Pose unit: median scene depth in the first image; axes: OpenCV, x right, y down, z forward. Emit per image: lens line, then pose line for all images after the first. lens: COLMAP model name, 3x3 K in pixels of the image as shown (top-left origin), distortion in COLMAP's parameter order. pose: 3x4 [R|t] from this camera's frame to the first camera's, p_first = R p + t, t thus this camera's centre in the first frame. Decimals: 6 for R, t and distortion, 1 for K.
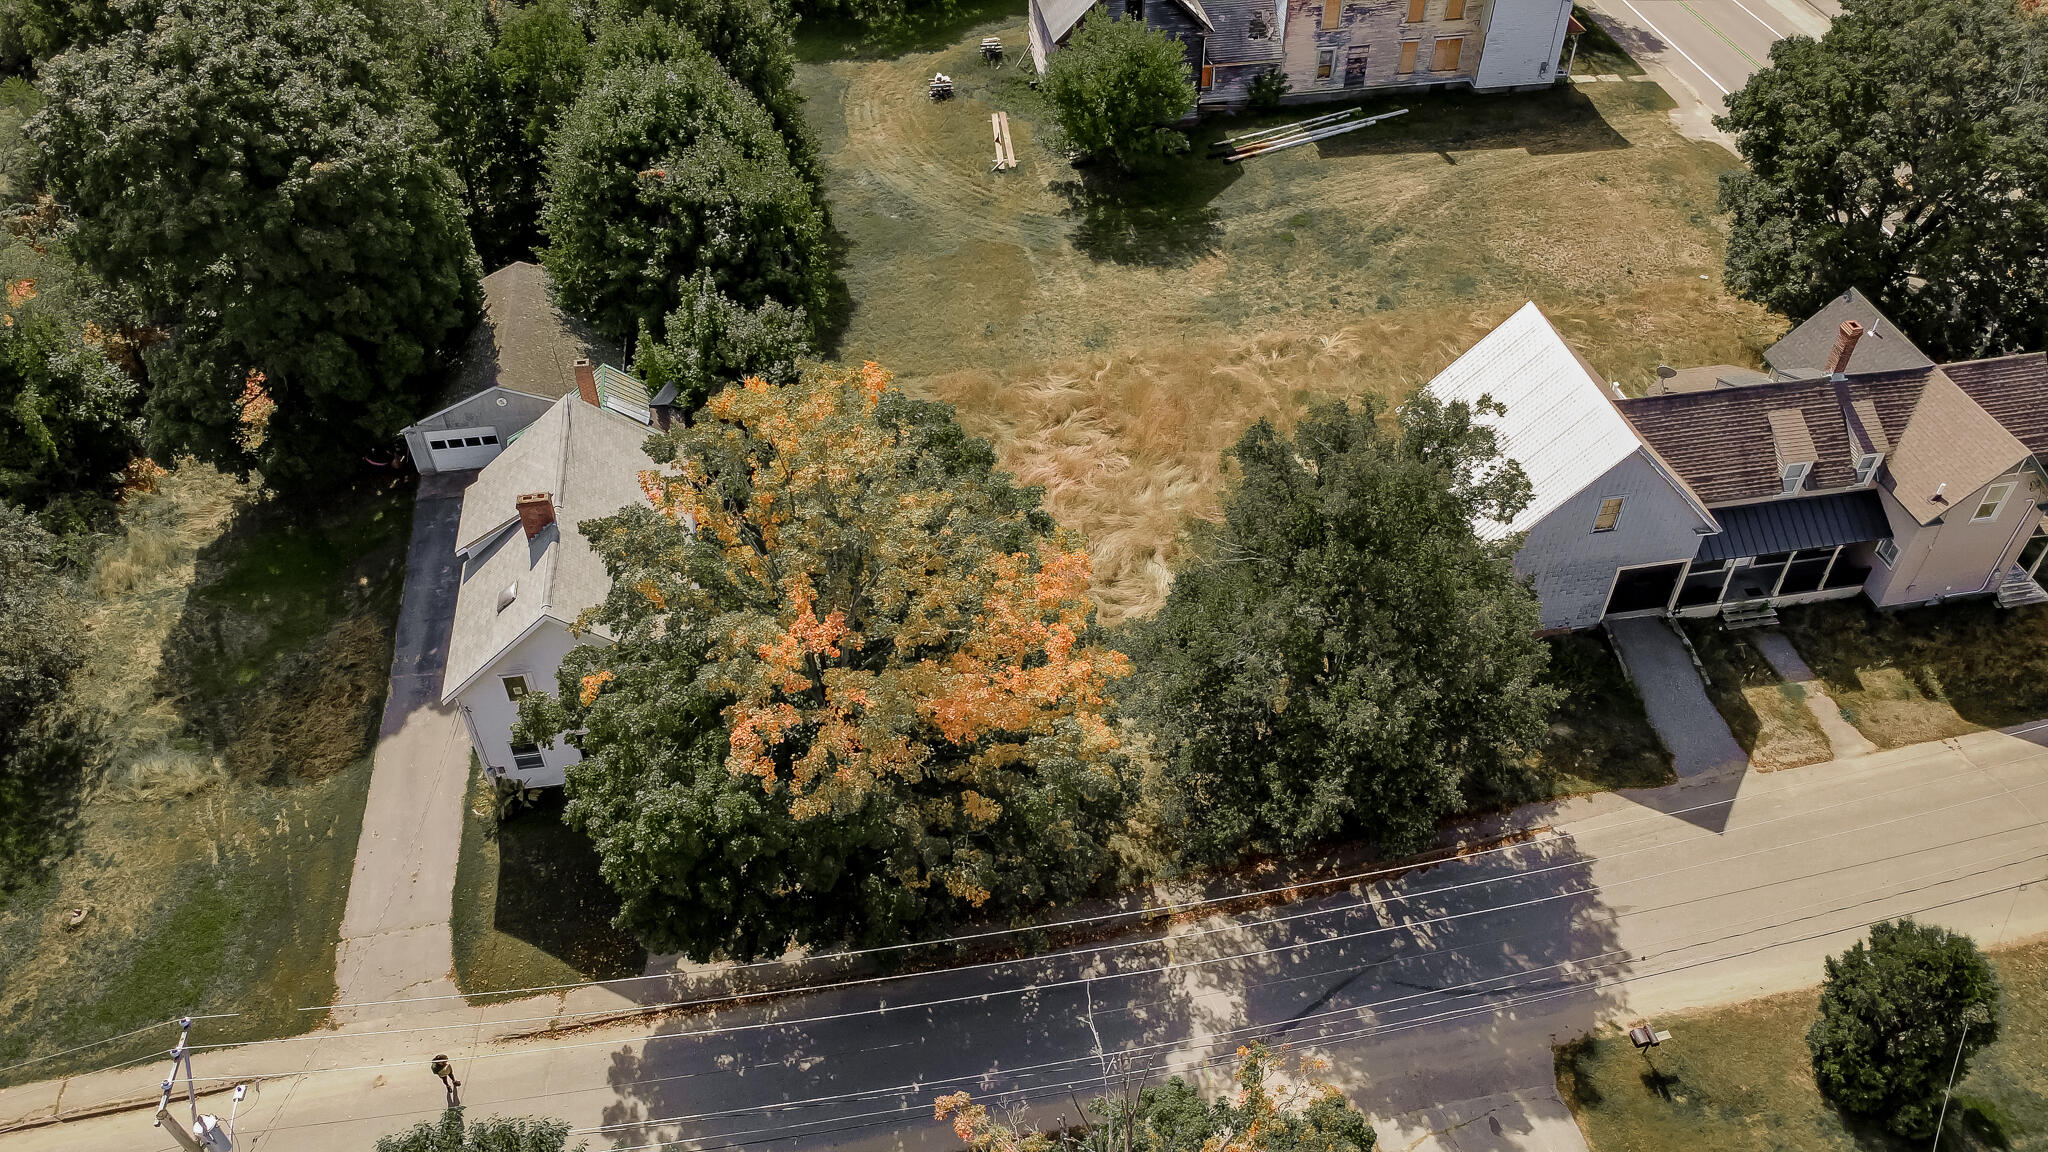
lens RADIAL K [[1506.1, 0, 1011.7], [0, 1506.1, 574.2], [0, 0, 1]] dist [-0.003045, -0.000394]
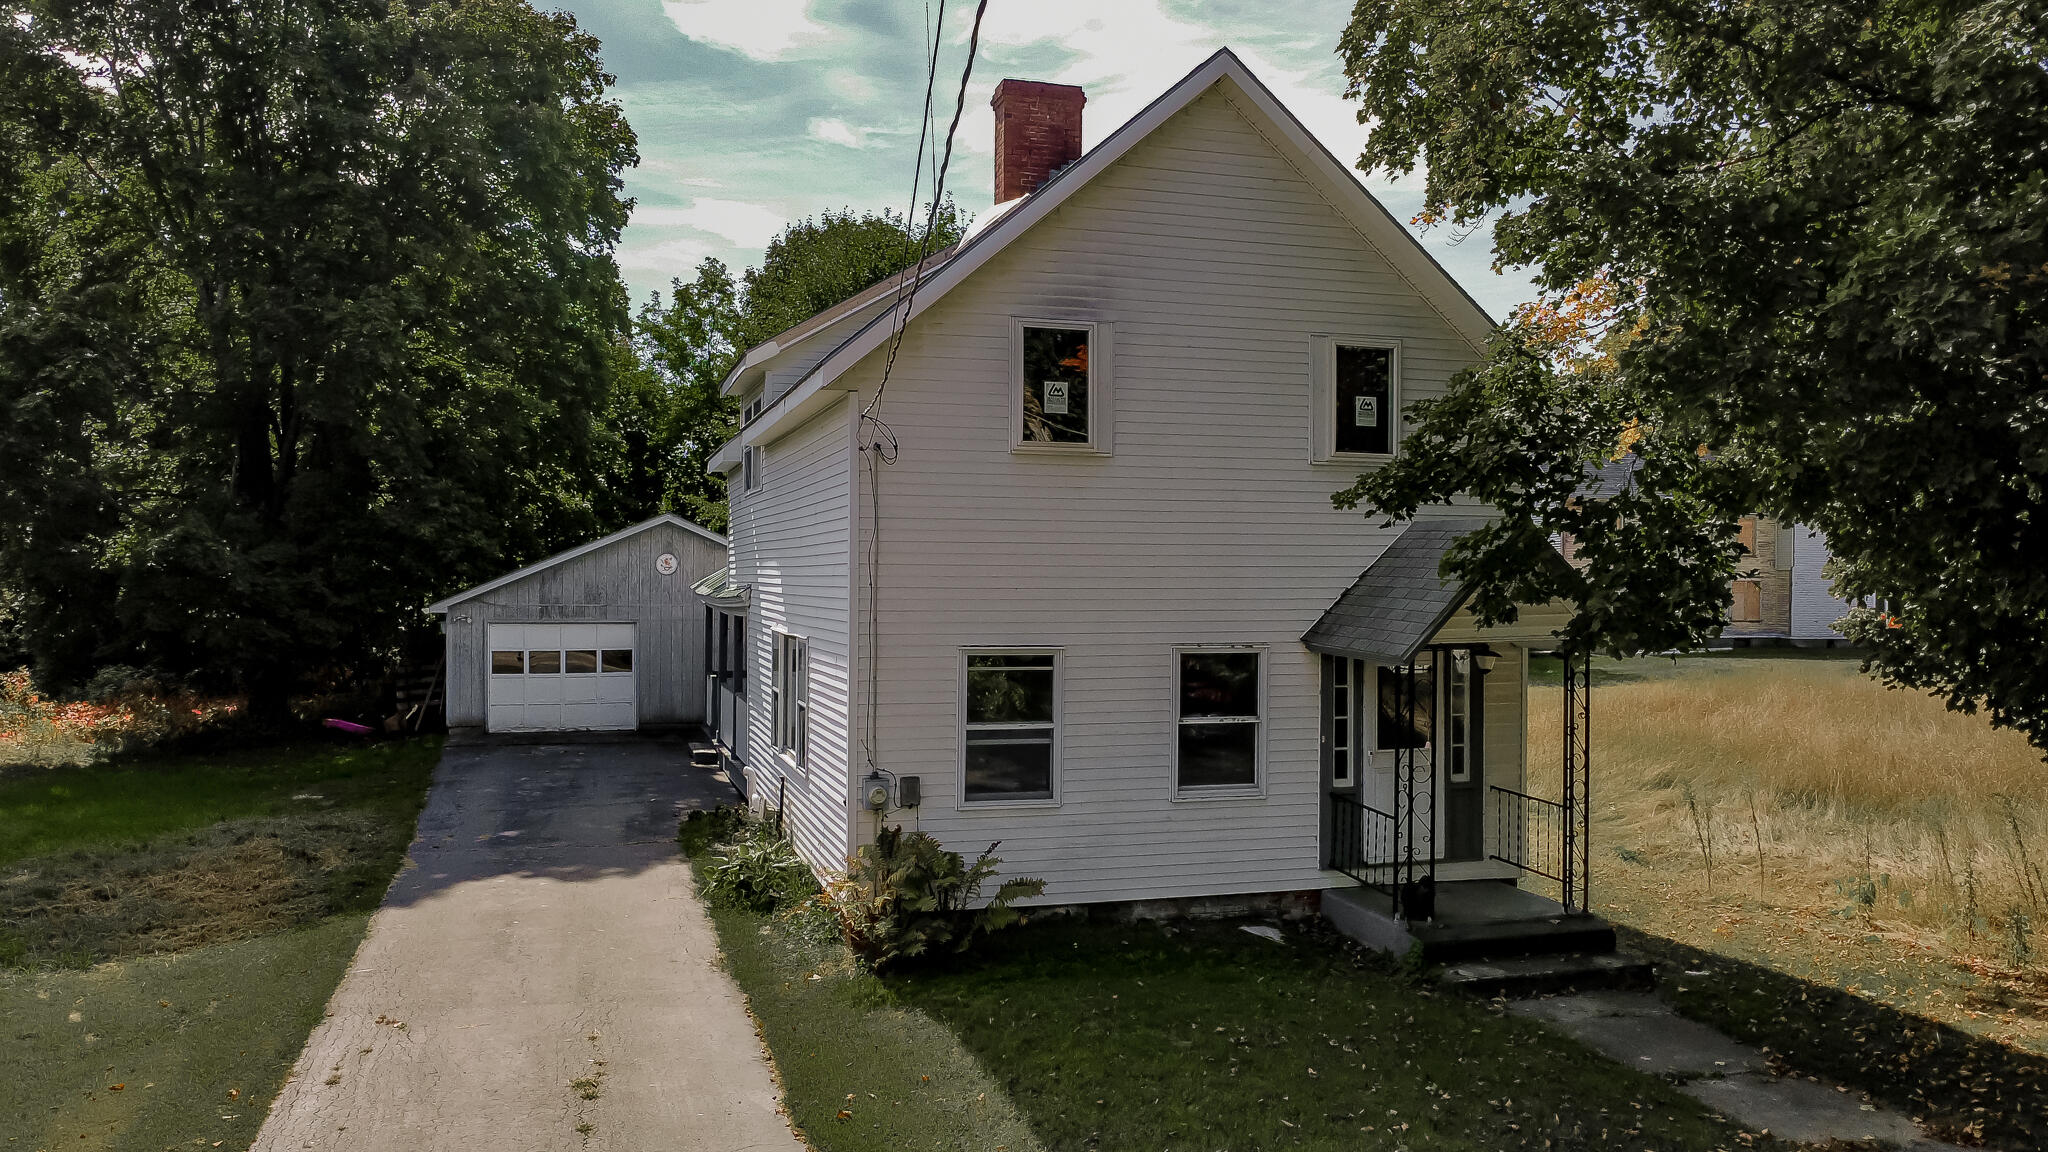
lens RADIAL K [[1506.1, 0, 1033.4], [0, 1506.1, 580.4], [0, 0, 1]] dist [-0.003045, -0.000394]
pose [[0.989060, 0.019504, 0.146217, -0.300343], [0.085523, 0.731805, -0.676127, 0.242975], [-0.120190, 0.681235, 0.722131, 0.648084]]
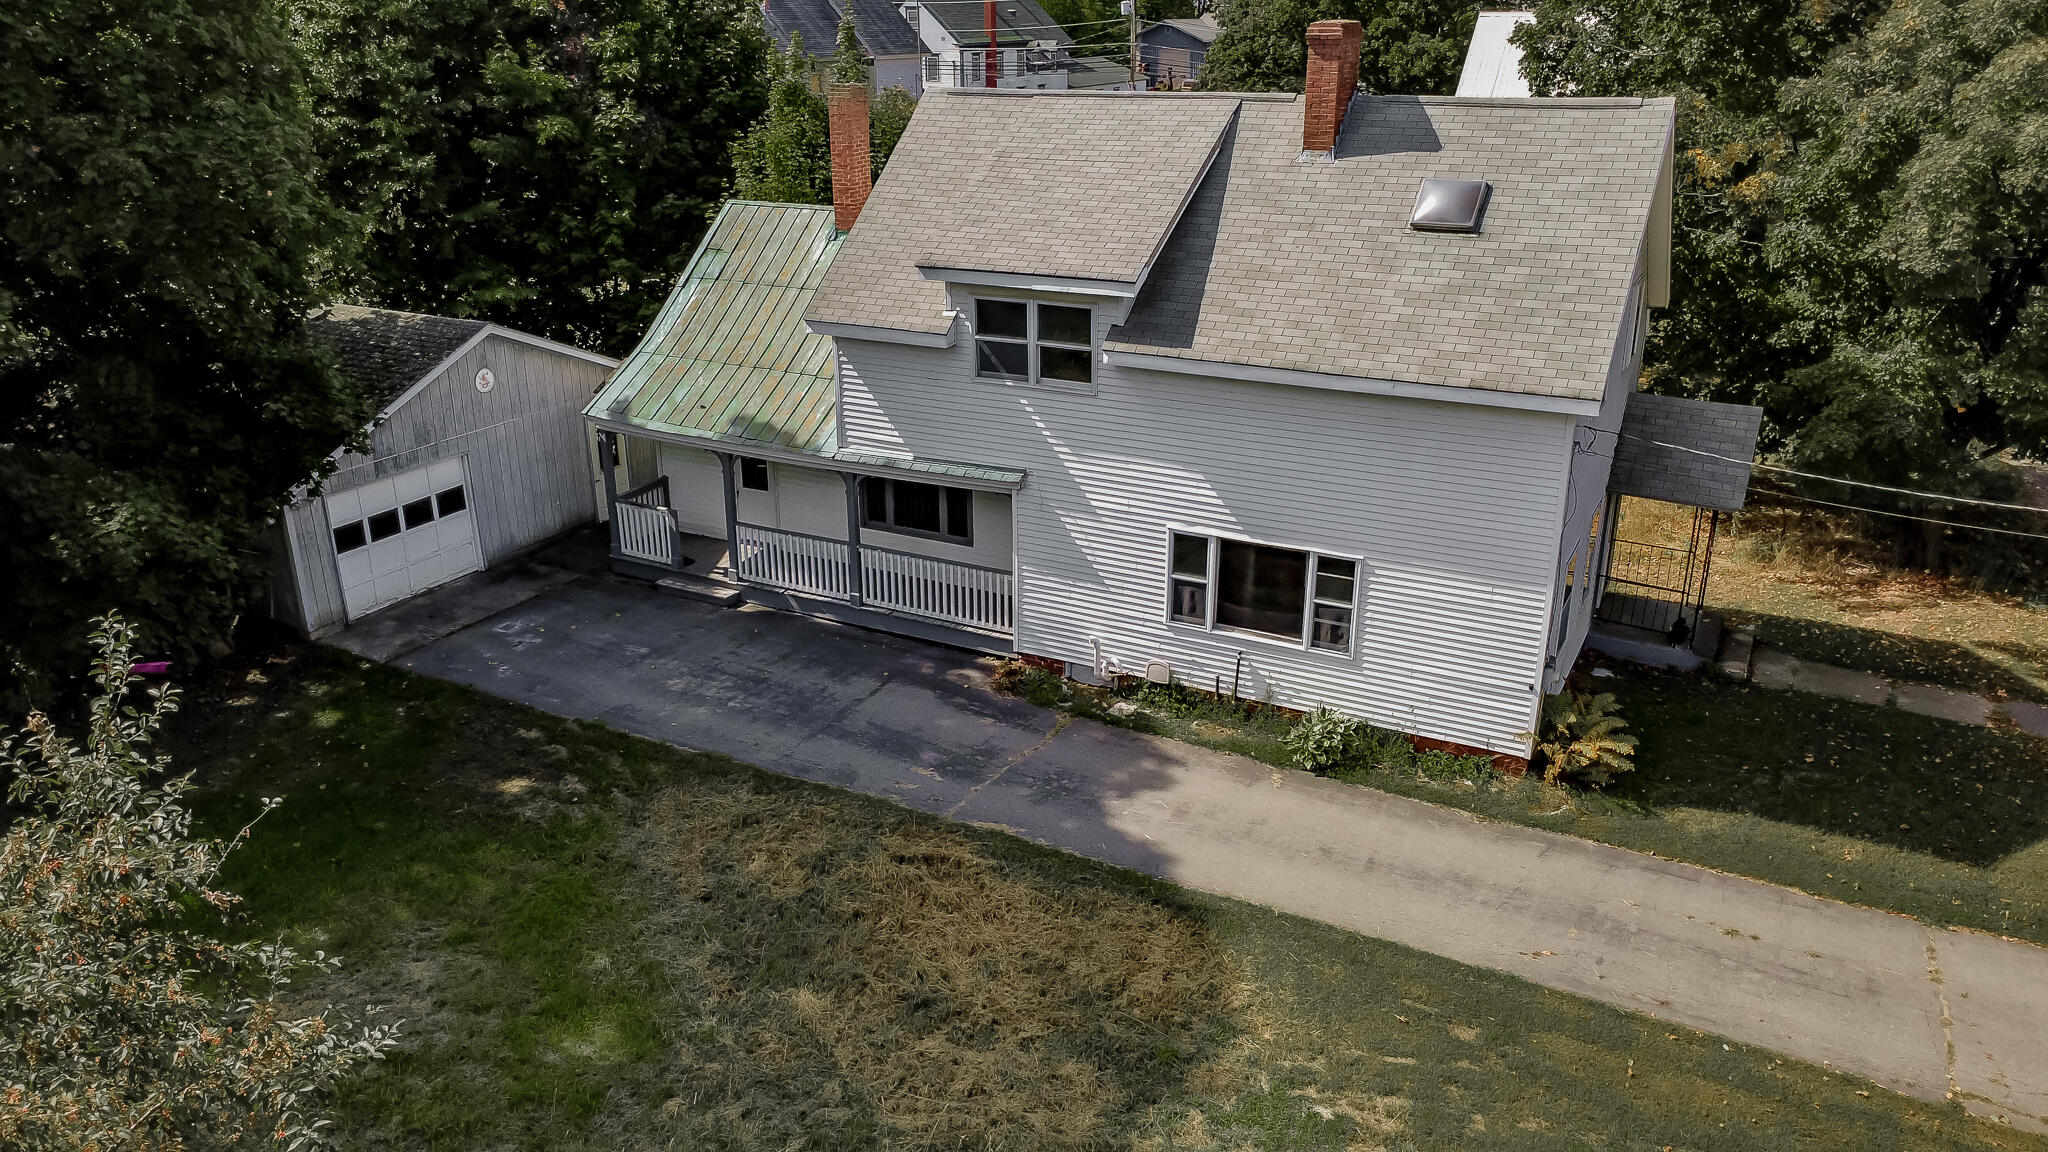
lens RADIAL K [[1506.1, 0, 1019.9], [0, 1506.1, 578.2], [0, 0, 1]] dist [-0.003045, -0.000394]
pose [[0.598156, -0.281087, 0.750466, -0.601039], [0.546485, 0.828021, -0.125438, 0.070333], [-0.586143, 0.485150, 0.648896, 0.681066]]
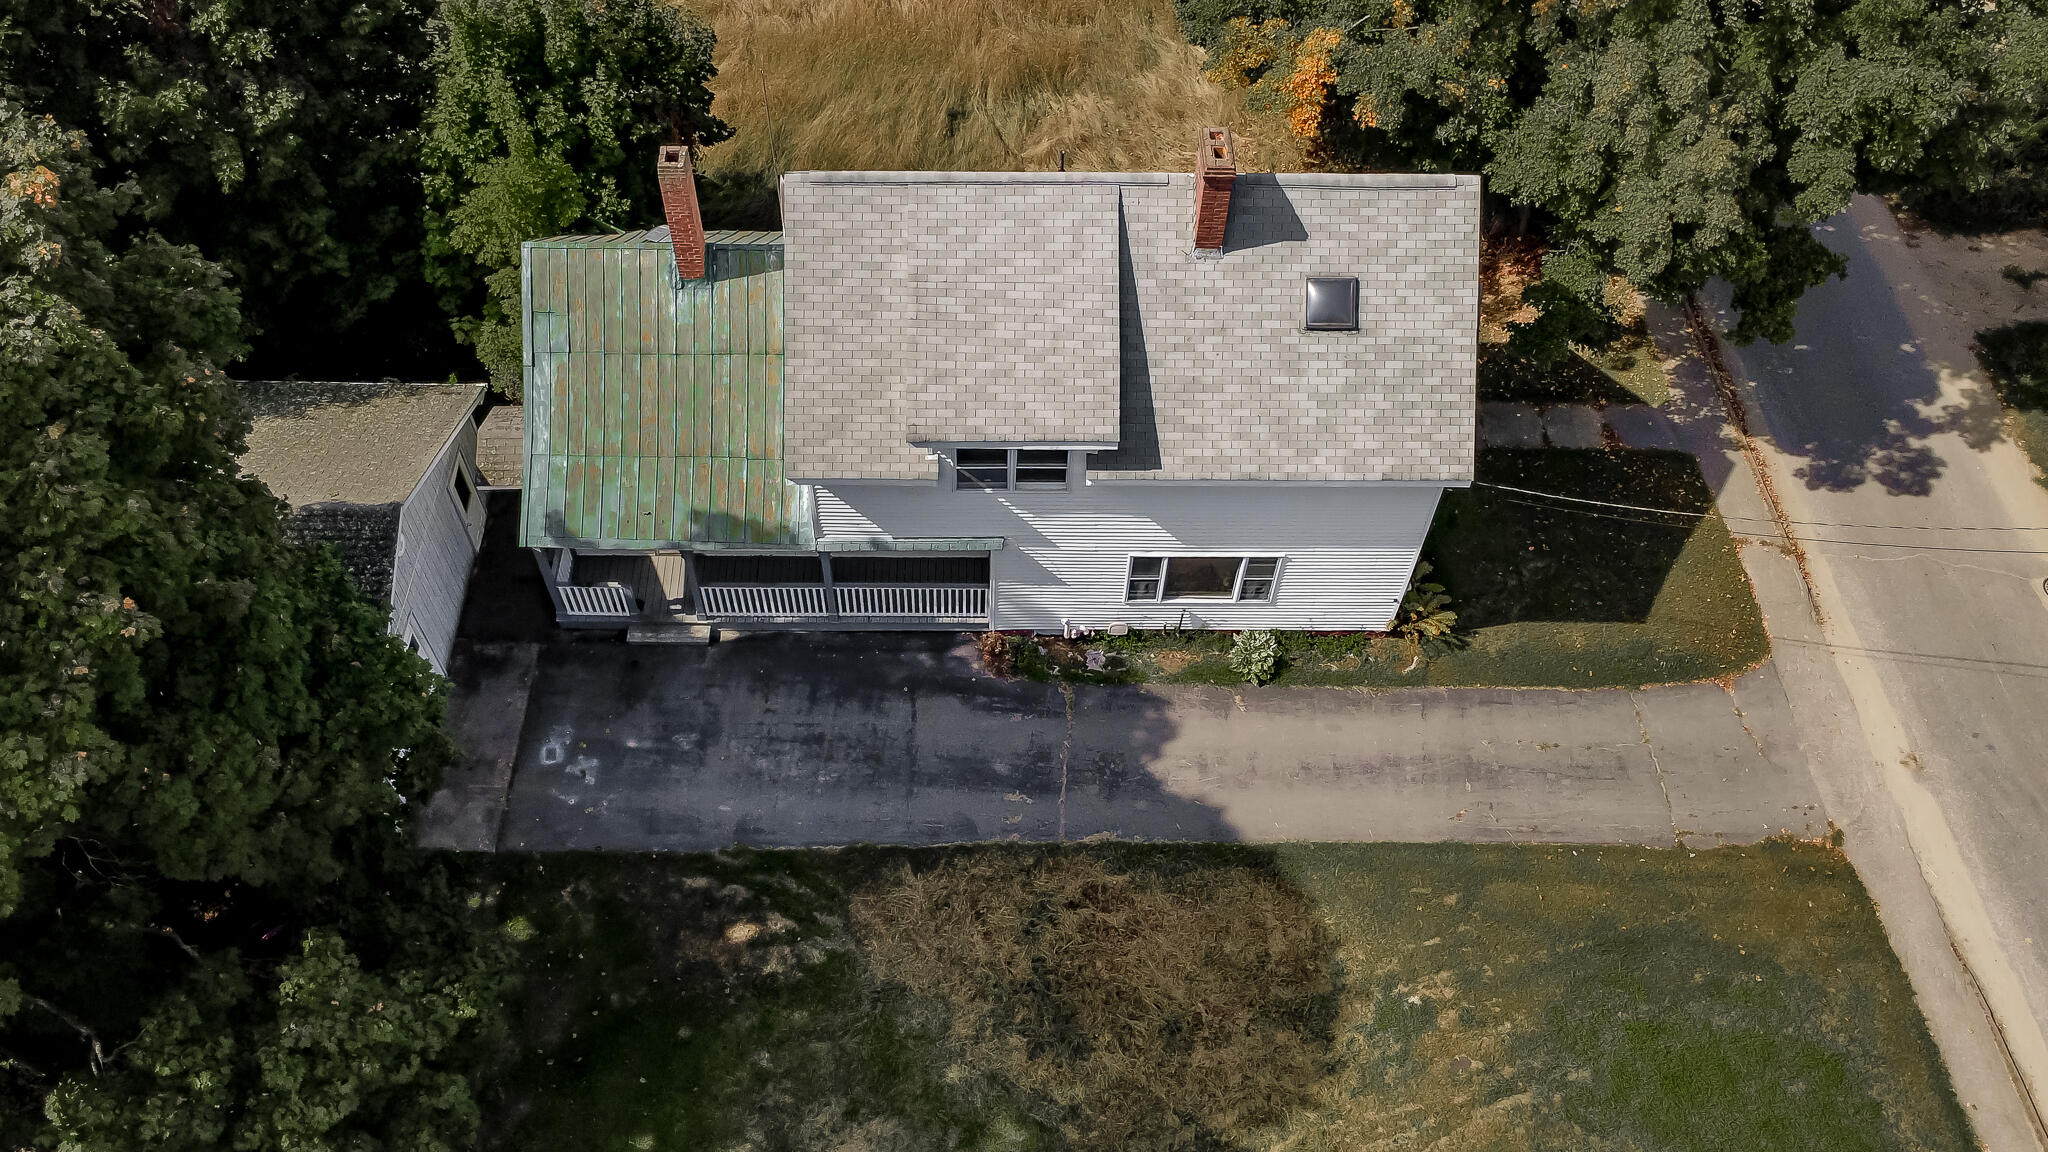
lens RADIAL K [[1598.9, 0, 1021.8], [0, 1598.9, 577.3], [0, 0, 1]] dist [-0.005219, 0.000491]
pose [[0.138365, -0.795471, 0.589984, -0.603200], [0.655254, 0.520220, 0.547735, -0.247653], [-0.742629, 0.310802, 0.593215, 0.626256]]
